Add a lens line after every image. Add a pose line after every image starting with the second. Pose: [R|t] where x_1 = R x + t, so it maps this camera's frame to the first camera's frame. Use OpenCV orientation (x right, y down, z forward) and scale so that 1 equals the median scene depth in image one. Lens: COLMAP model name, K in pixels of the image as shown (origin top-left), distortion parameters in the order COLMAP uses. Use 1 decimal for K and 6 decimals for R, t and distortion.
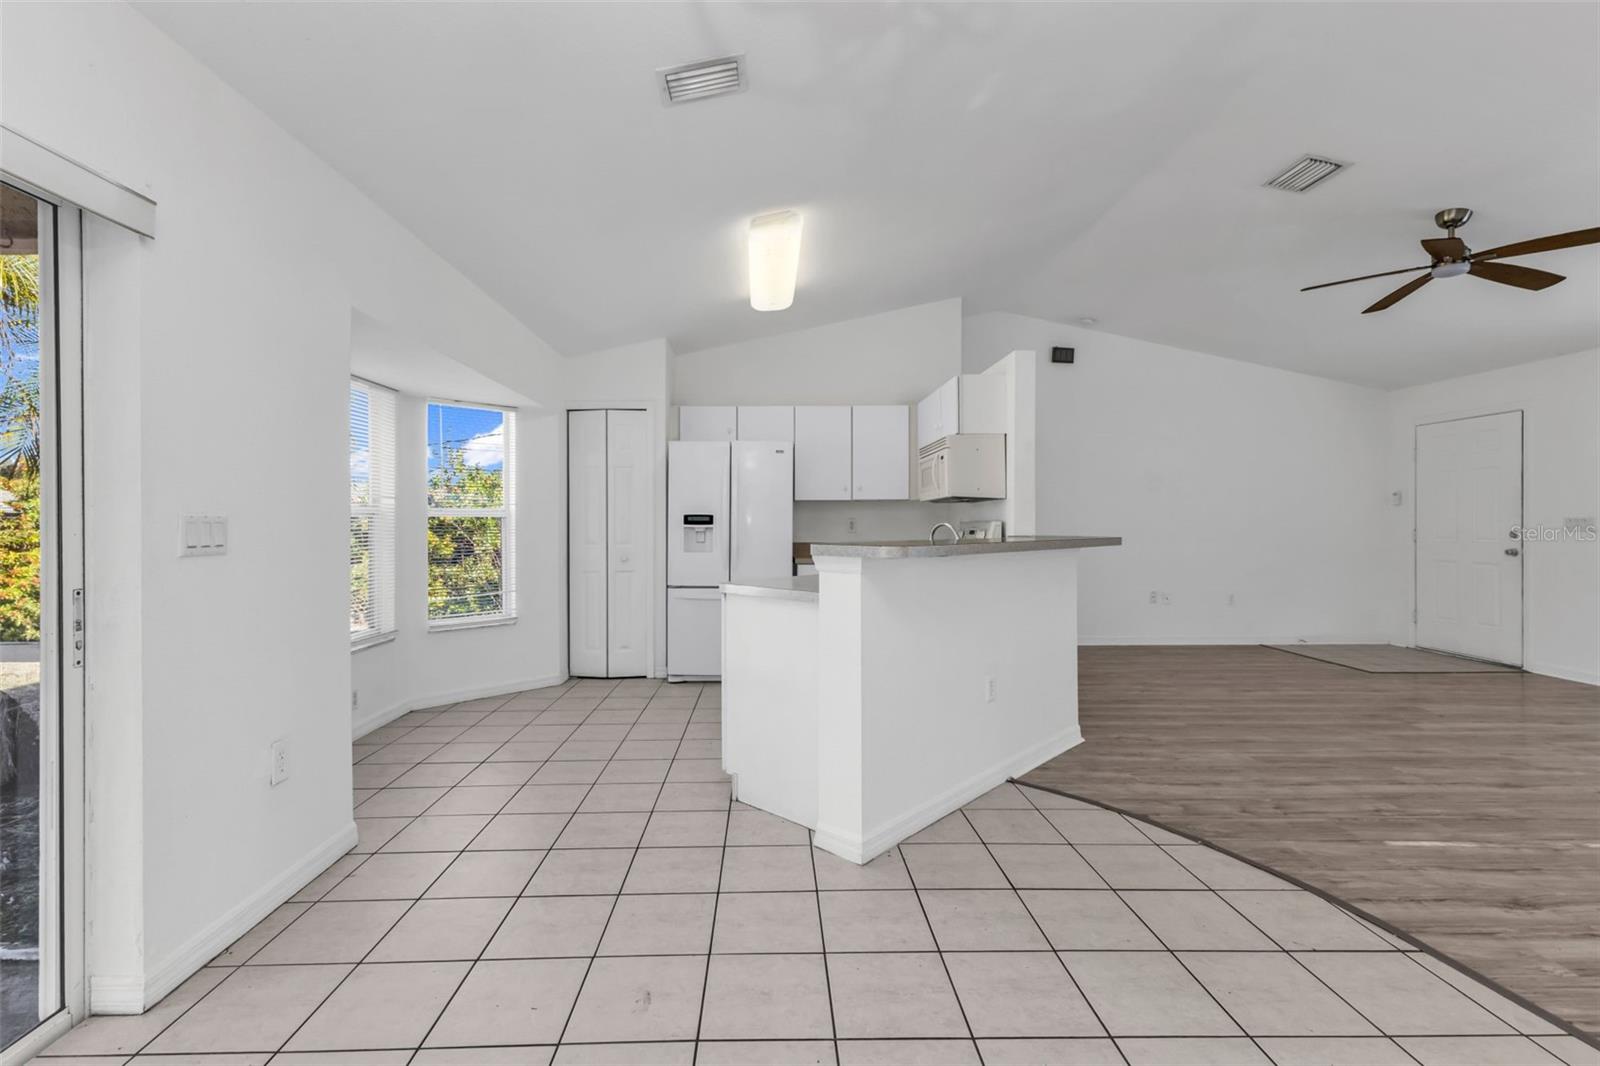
lens RADIAL K [[712.8, 0, 759.8], [0, 712.8, 521.3], [0, 0, 1]] dist [0.012348, -0.001700]
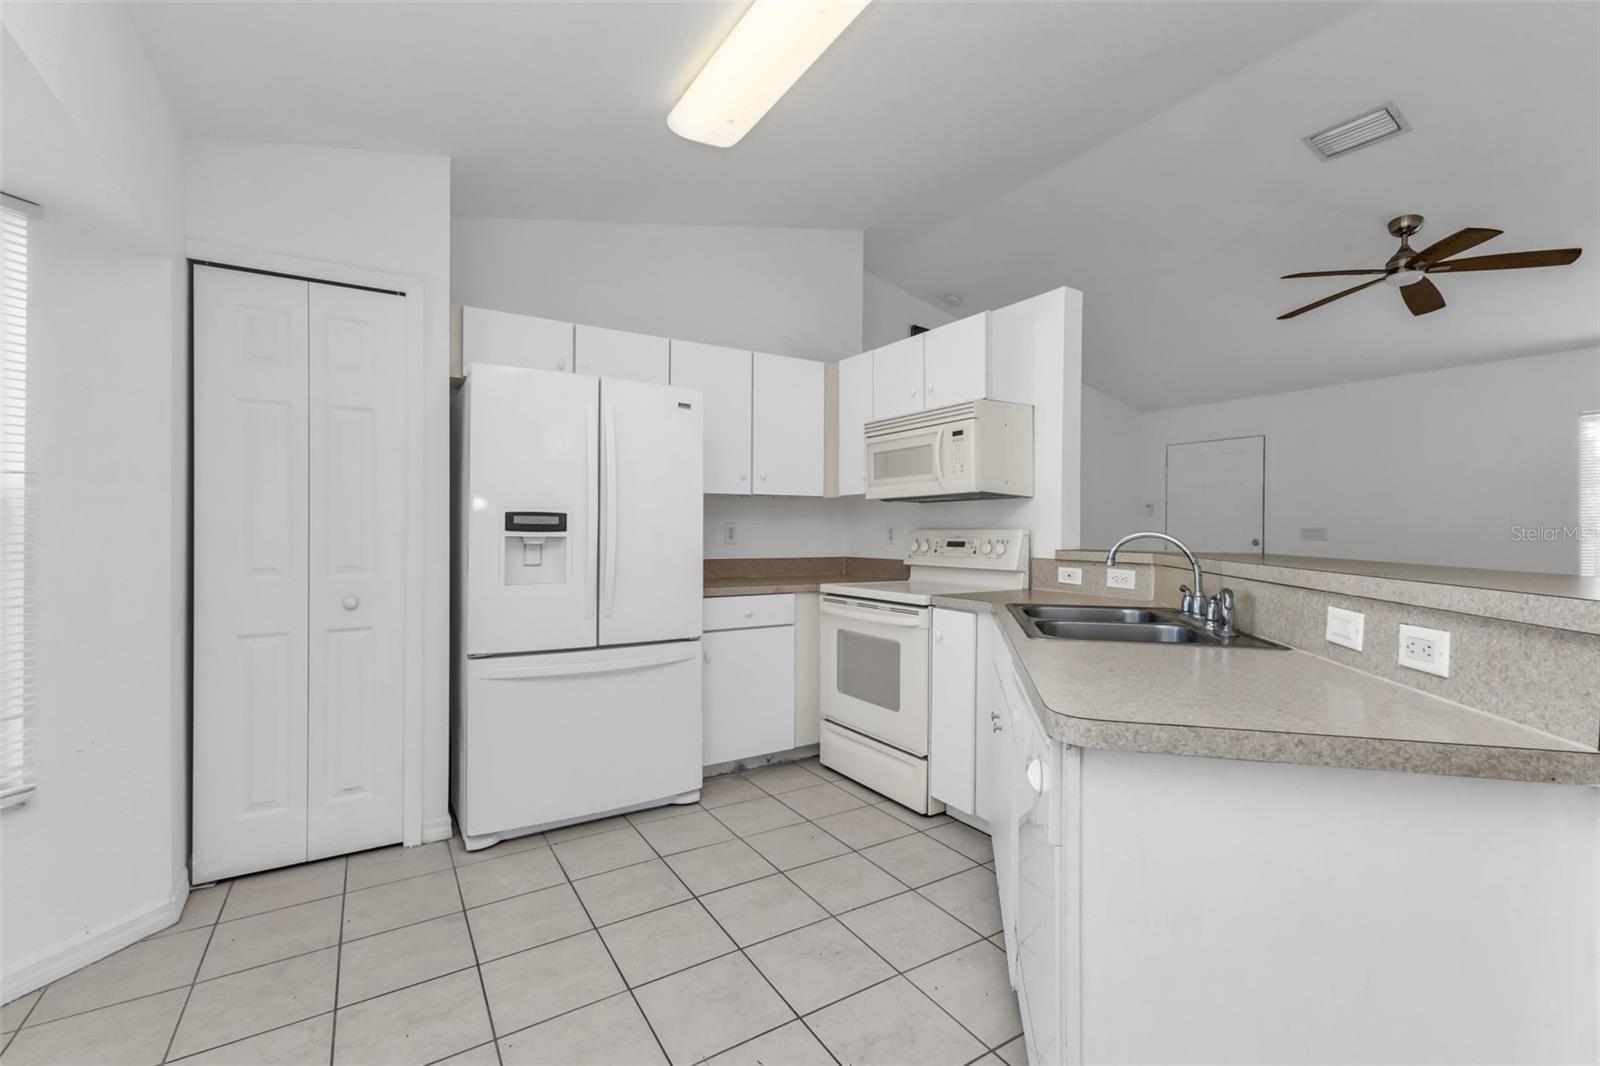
lens RADIAL K [[712.8, 0, 820.6], [0, 712.8, 534.2], [0, 0, 1]] dist [0.012348, -0.001700]
pose [[0.834723, -0.000848, 0.550669, -0.269684], [-0.001707, 0.999990, 0.004127, 0.005511], [-0.550667, -0.004385, 0.834713, 0.614856]]
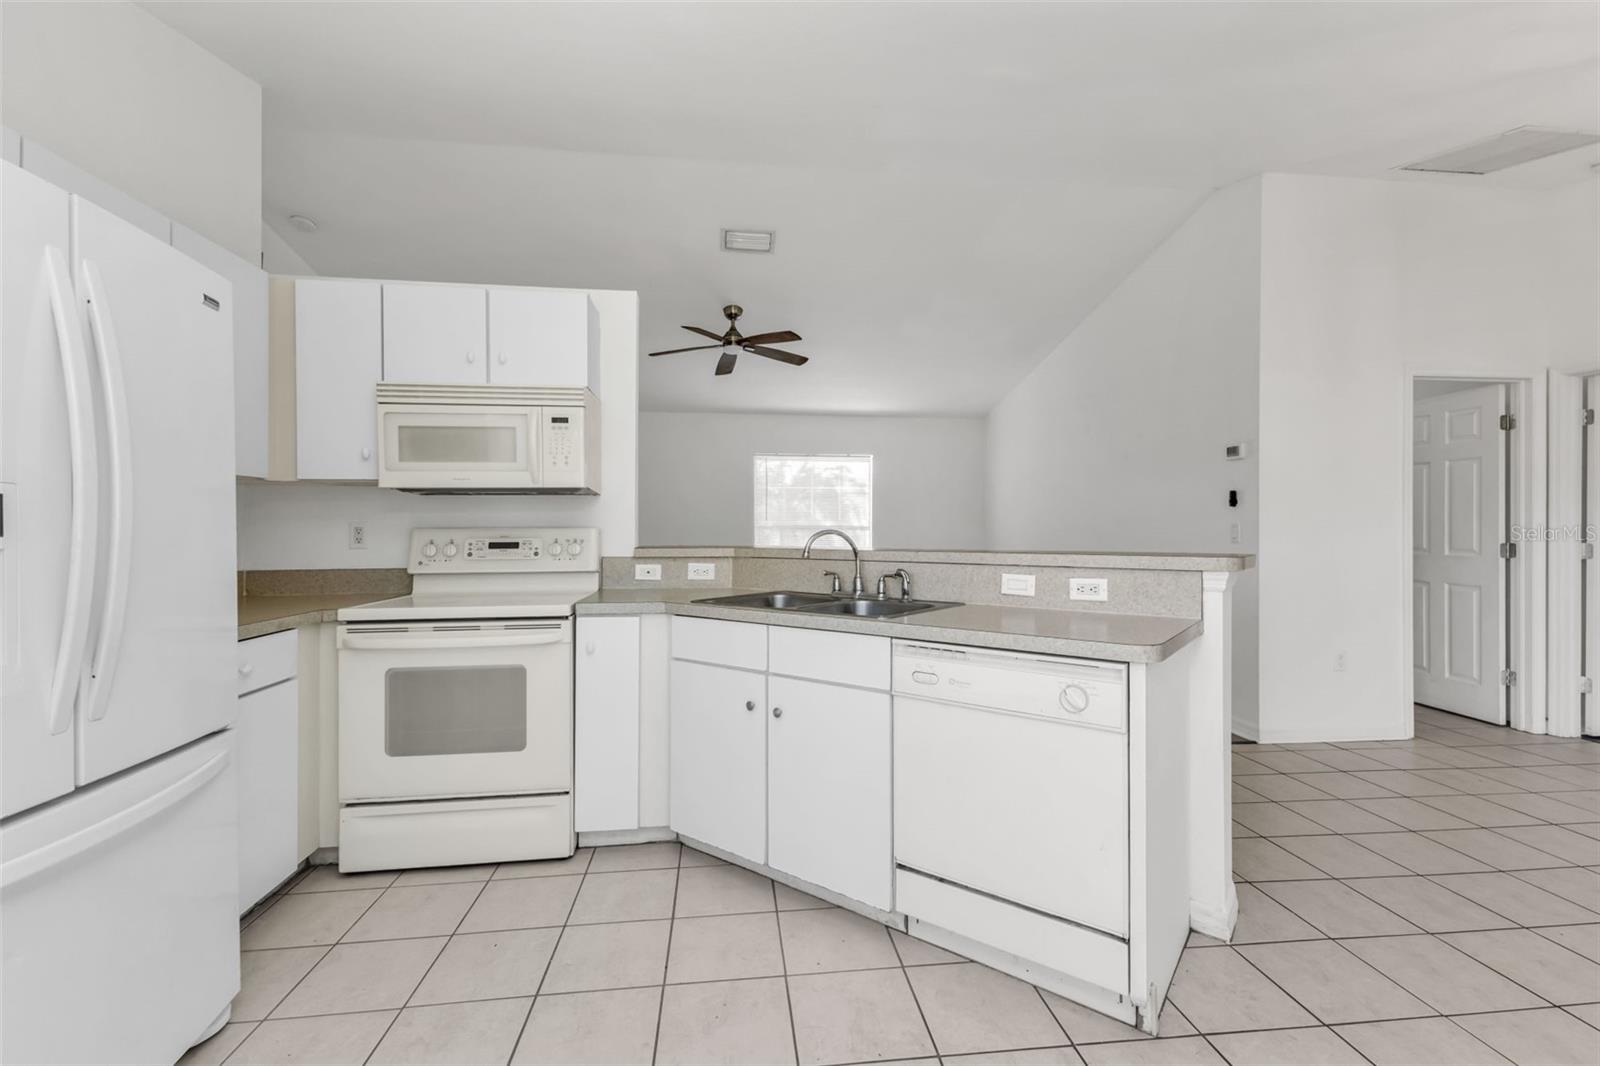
lens RADIAL K [[712.8, 0, 799.9], [0, 712.8, 528.6], [0, 0, 1]] dist [0.012348, -0.001700]
pose [[-0.154582, -0.000610, 0.987980, -0.450154], [0.002692, 0.999996, 0.001038, 0.003460], [-0.987976, 0.002820, -0.154579, 1.092981]]
